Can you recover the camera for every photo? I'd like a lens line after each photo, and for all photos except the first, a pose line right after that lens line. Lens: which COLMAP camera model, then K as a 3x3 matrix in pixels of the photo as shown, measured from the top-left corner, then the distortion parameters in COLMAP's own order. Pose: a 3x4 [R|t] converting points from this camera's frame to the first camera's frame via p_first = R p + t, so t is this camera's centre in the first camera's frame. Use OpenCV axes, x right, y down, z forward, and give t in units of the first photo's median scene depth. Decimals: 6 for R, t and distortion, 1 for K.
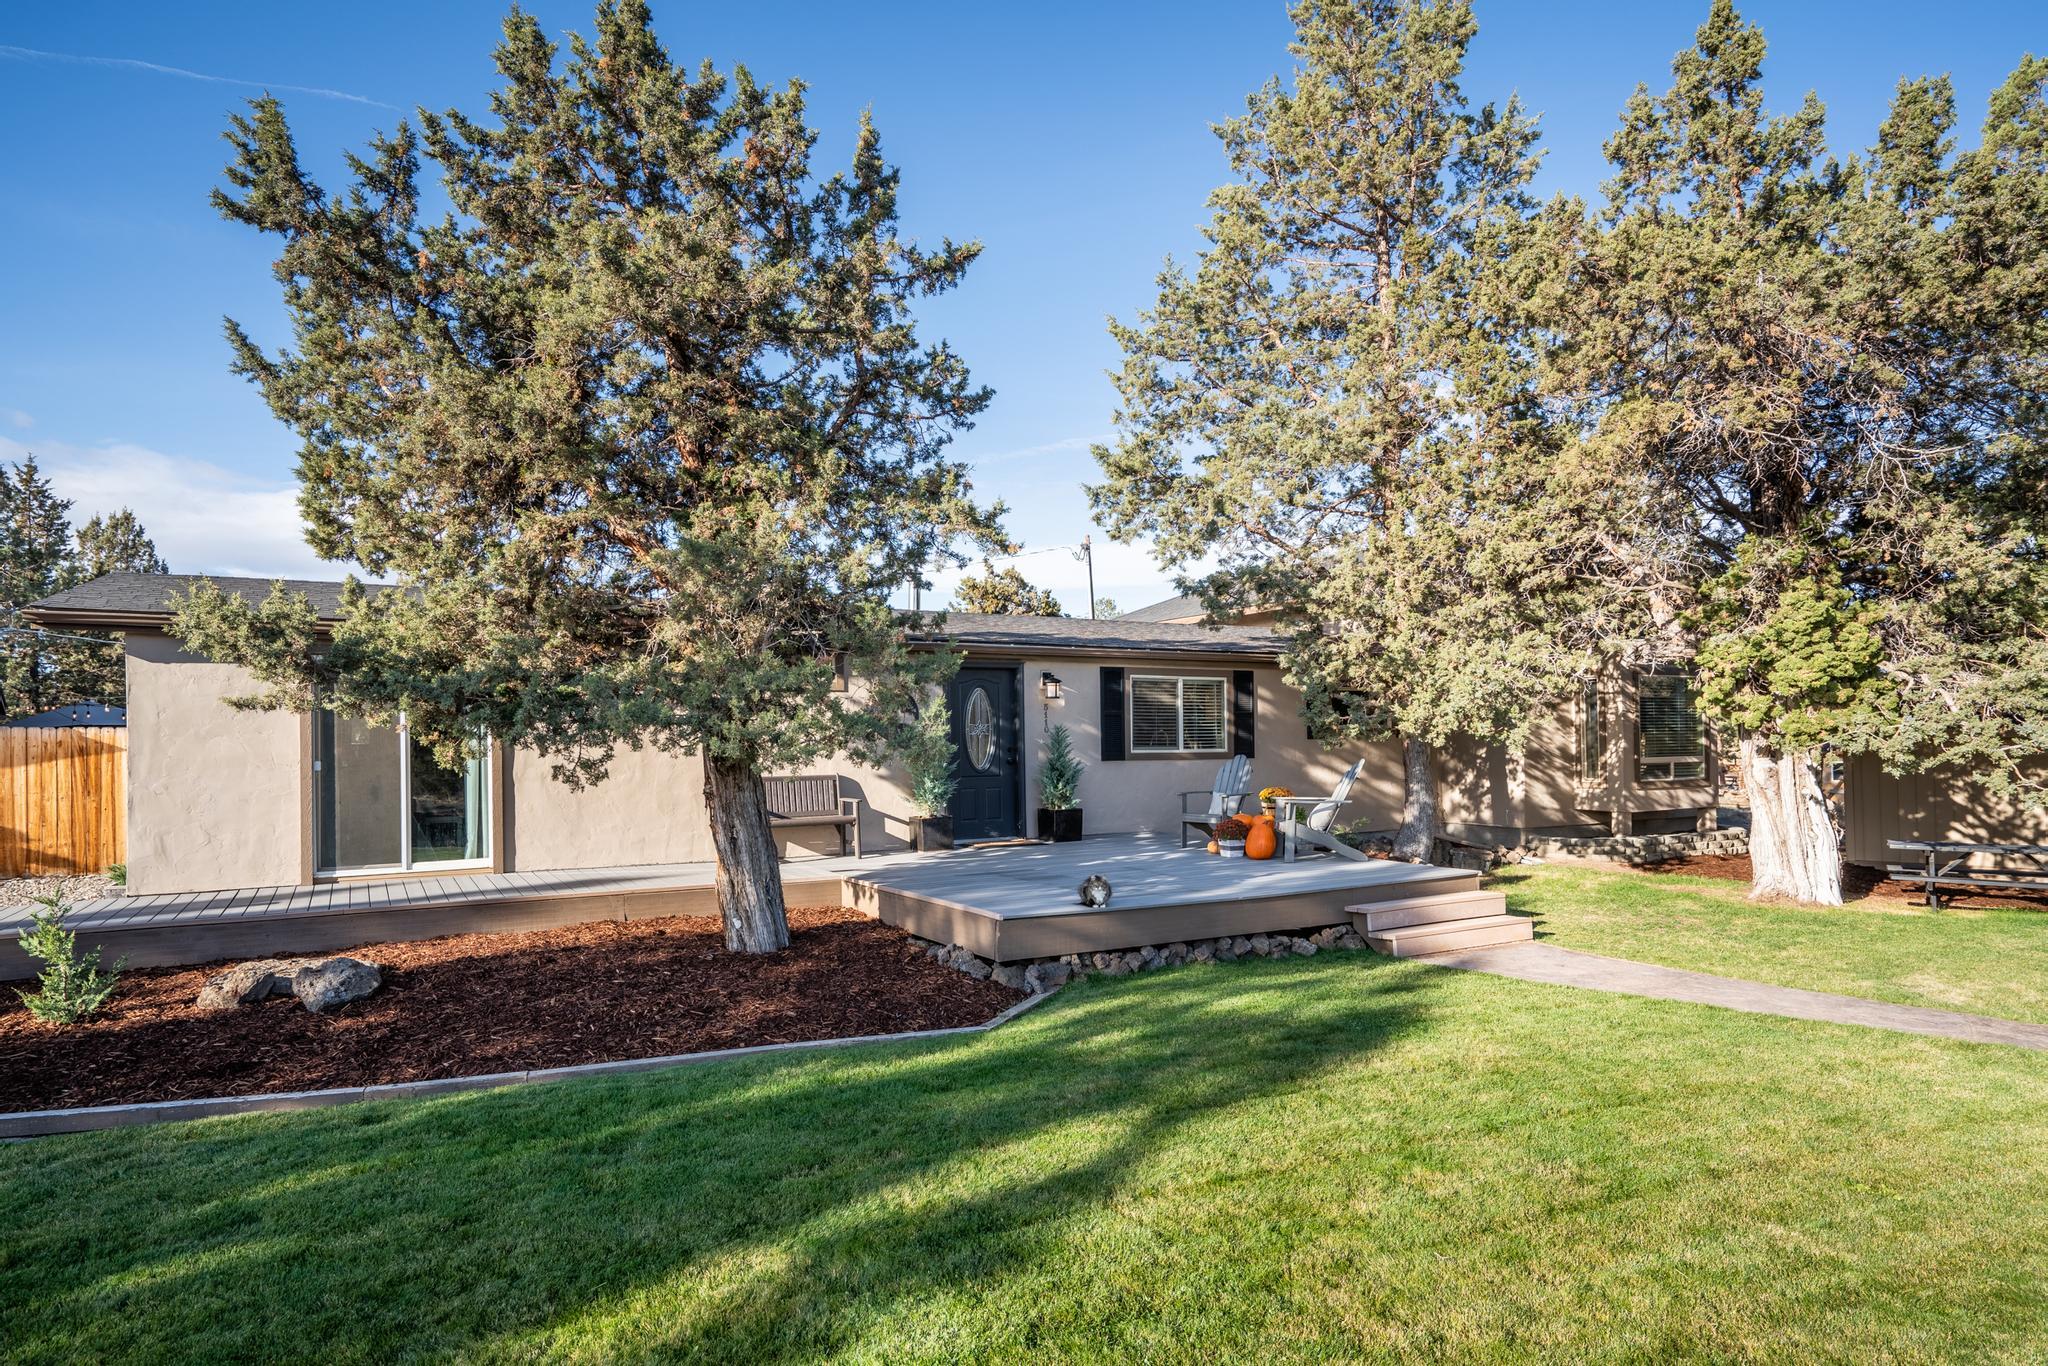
lens RADIAL K [[1183.6, 0, 1028.0], [0, 1183.6, 698.8], [0, 0, 1]] dist [0.001306, -0.000309]
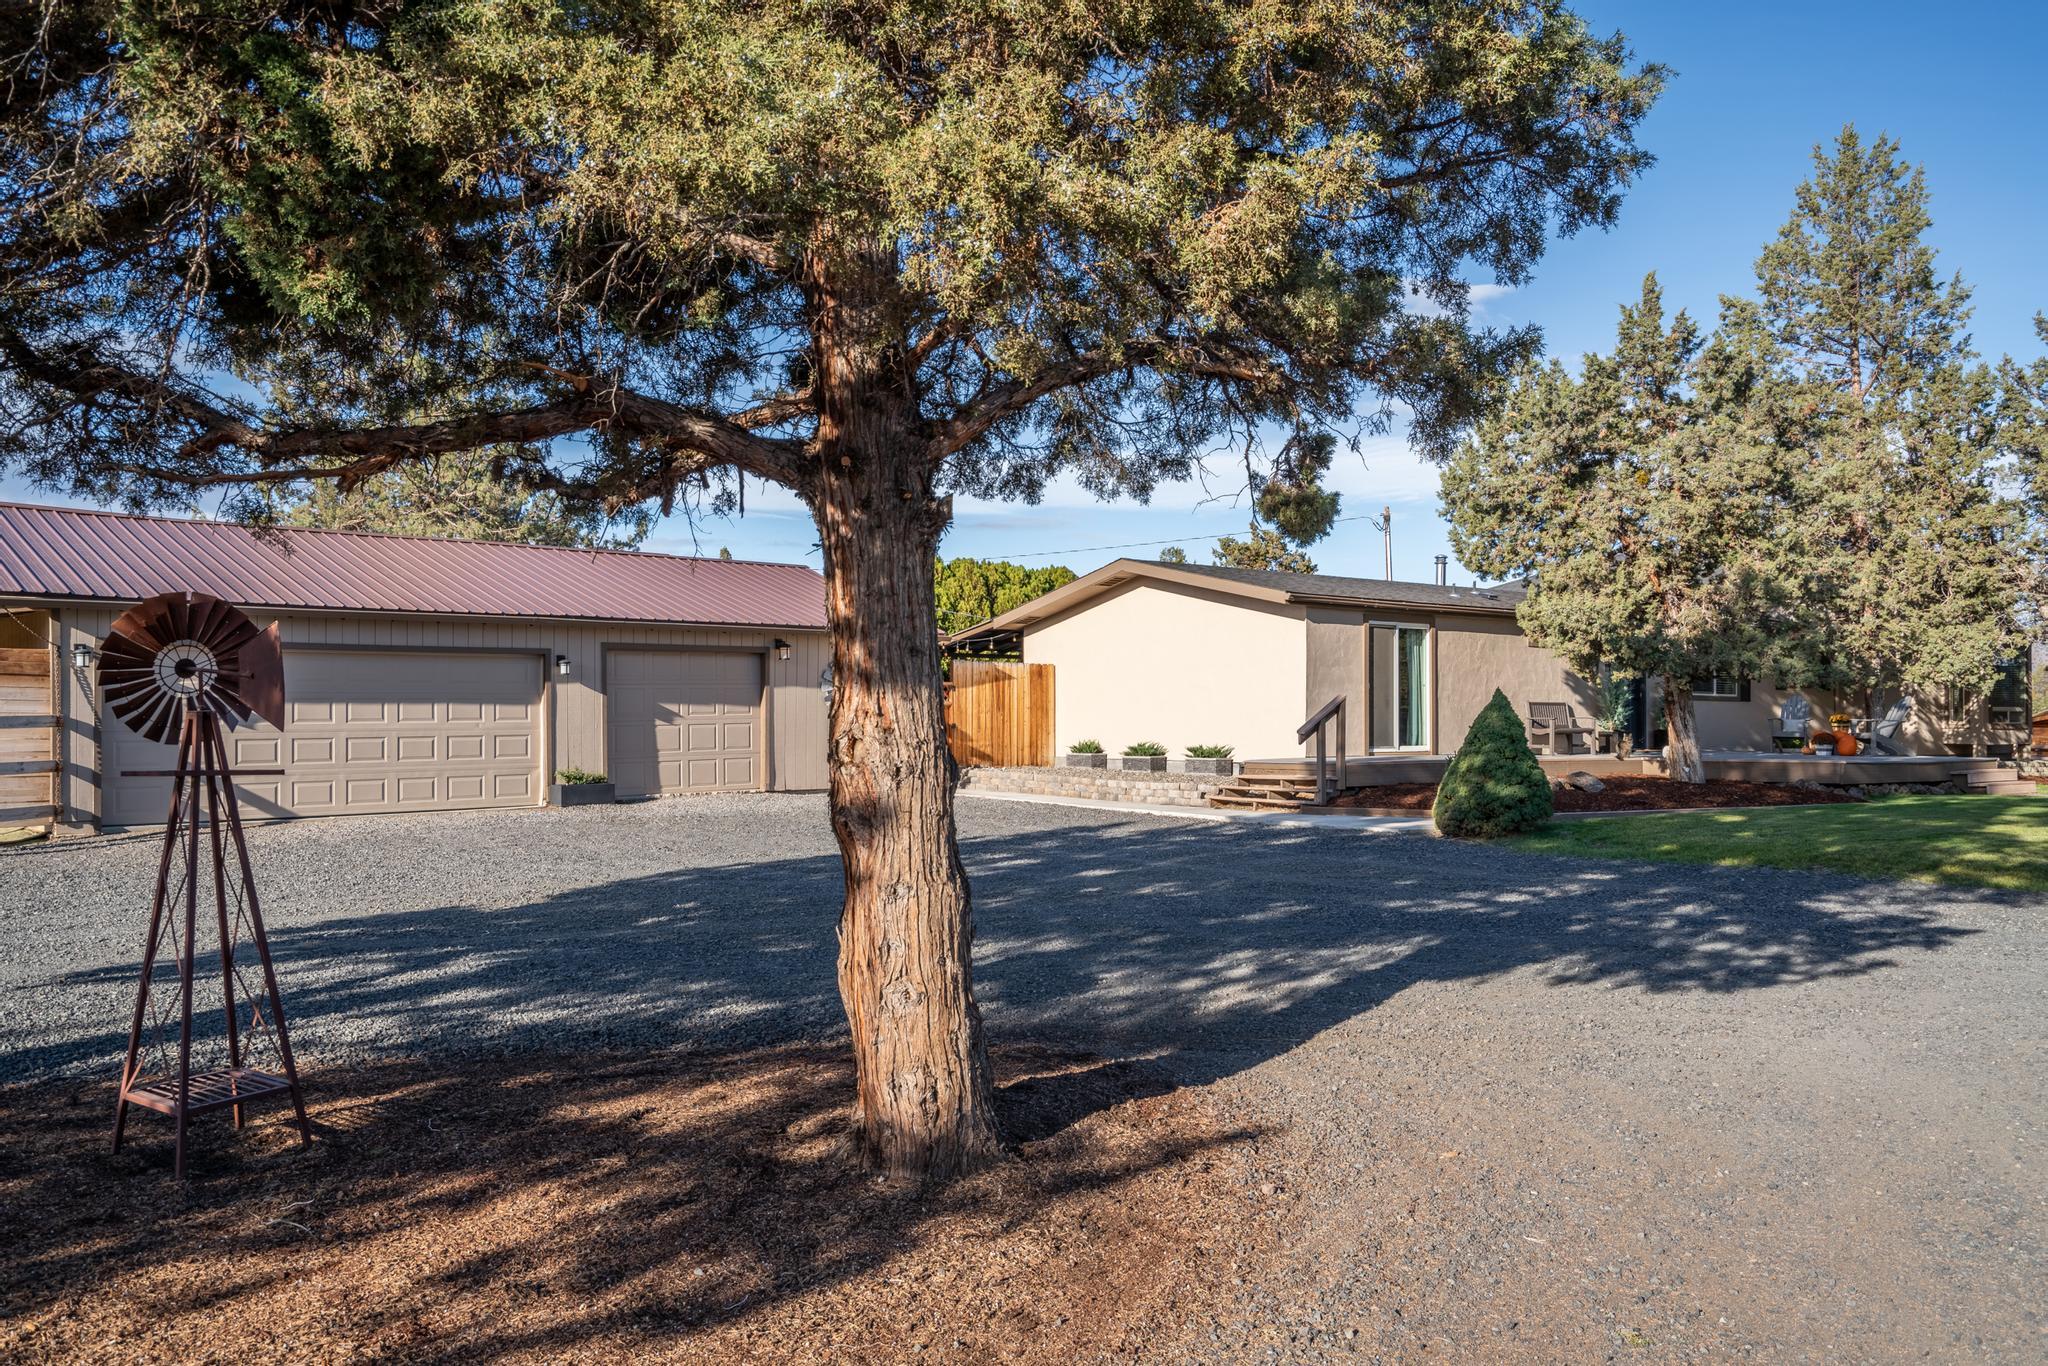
lens RADIAL K [[1593.7, 0, 1023.6], [0, 1593.7, 673.7], [0, 0, 1]] dist [-0.009469, -0.001655]
pose [[0.991588, 0.021443, 0.127646, -0.955380], [-0.022442, 0.999728, 0.006389, 0.024873], [-0.127475, -0.009200, 0.991799, -0.818384]]
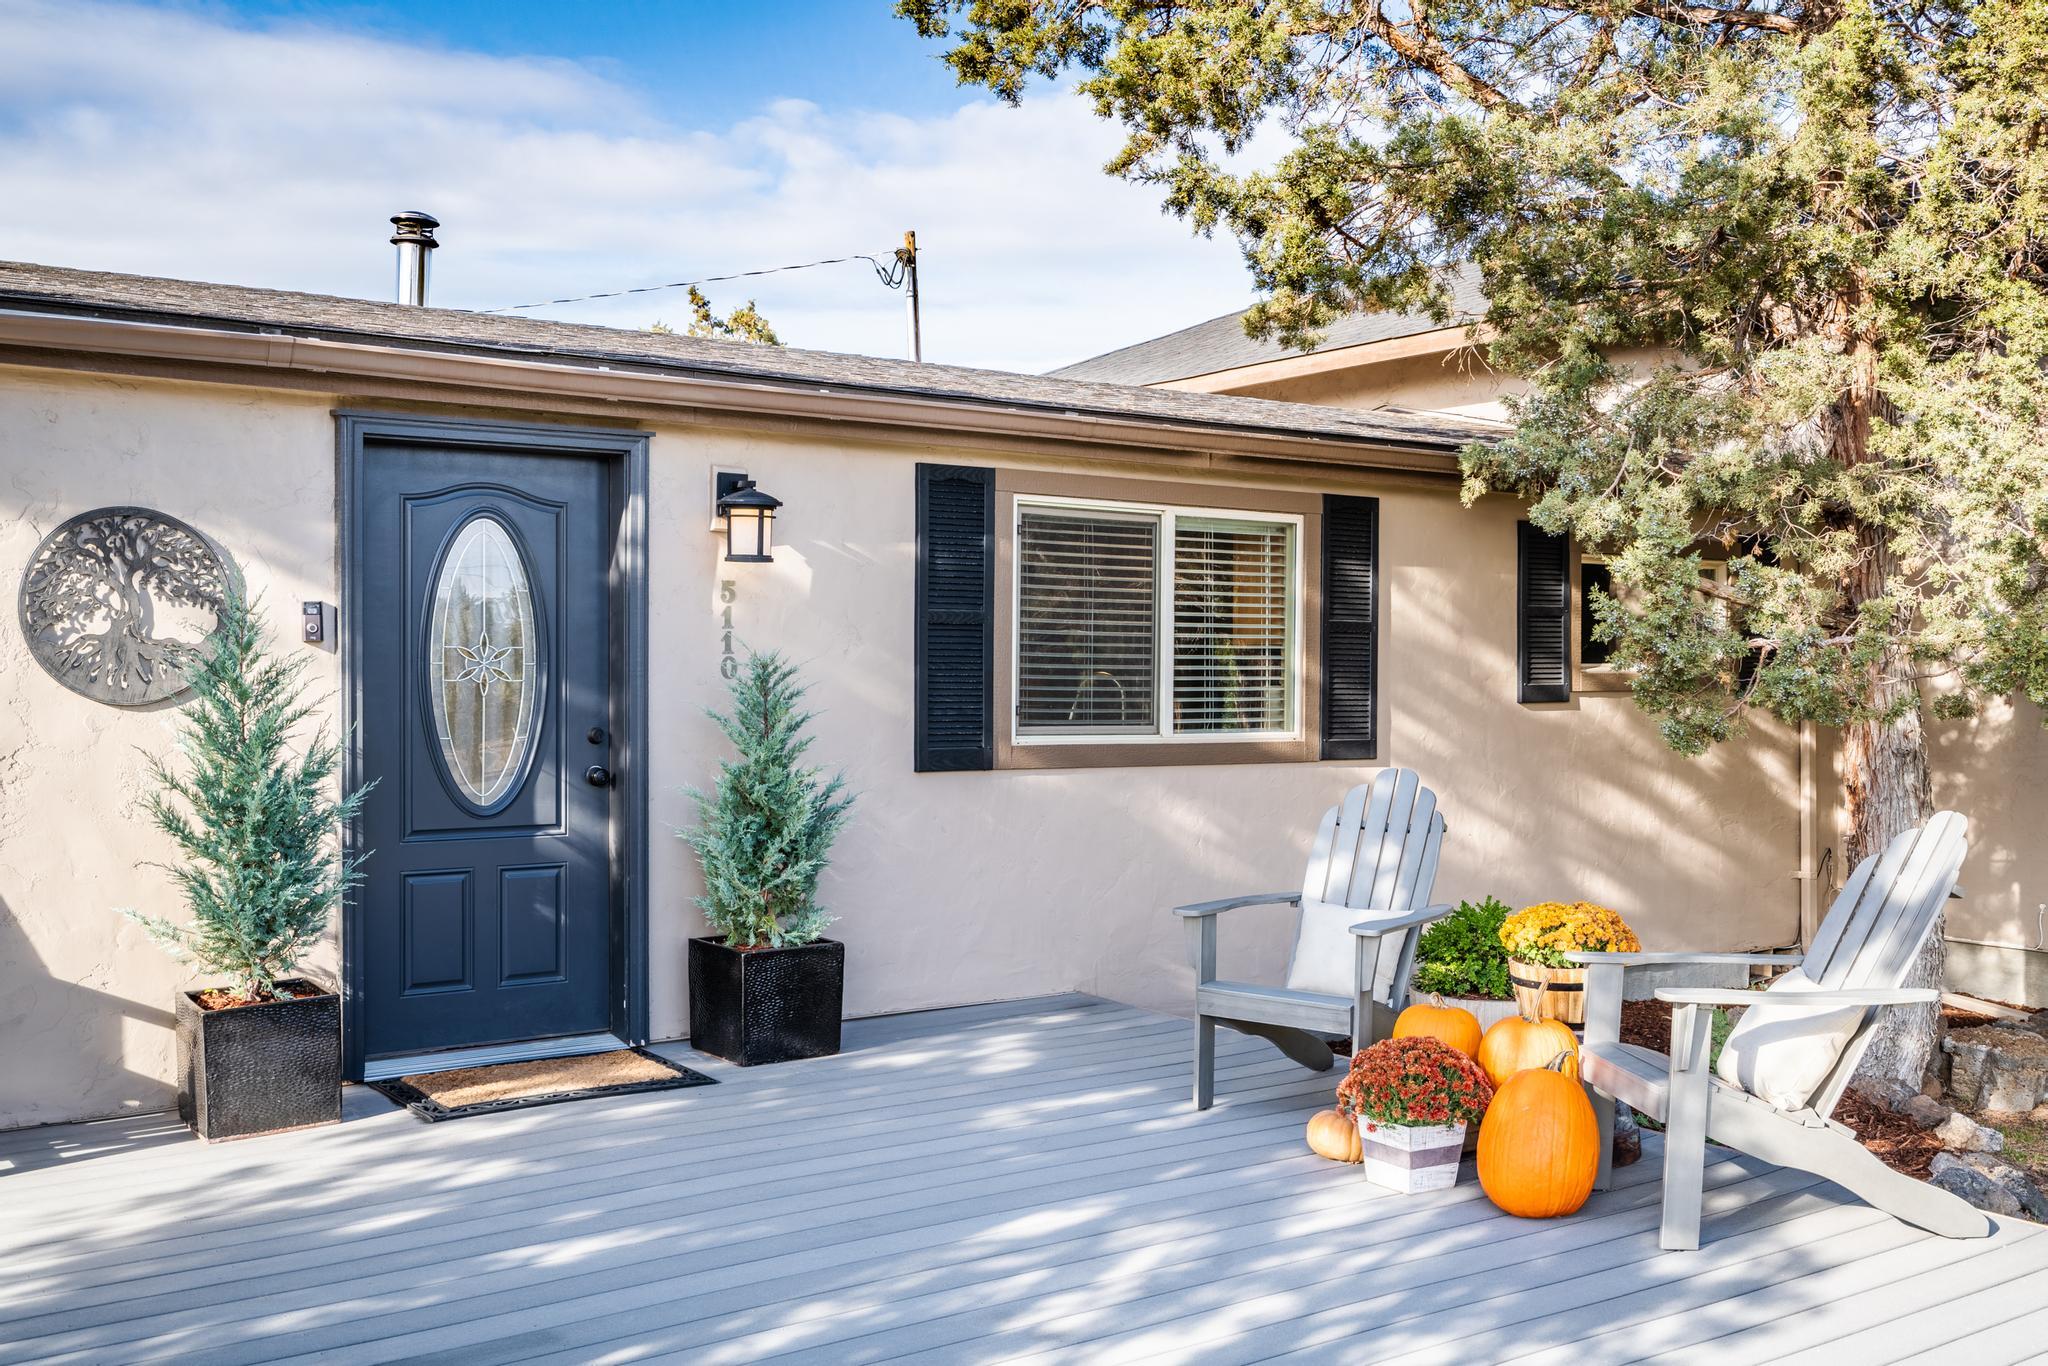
lens RADIAL K [[2081.9, 0, 1024.6], [0, 2081.9, 677.9], [0, 0, 1]] dist [-0.004909, 0.000000]
pose [[0.994568, 0.013636, 0.103196, 0.032970], [-0.017821, 0.999051, 0.039741, 0.005986], [-0.102556, -0.041364, 0.993867, 0.449252]]
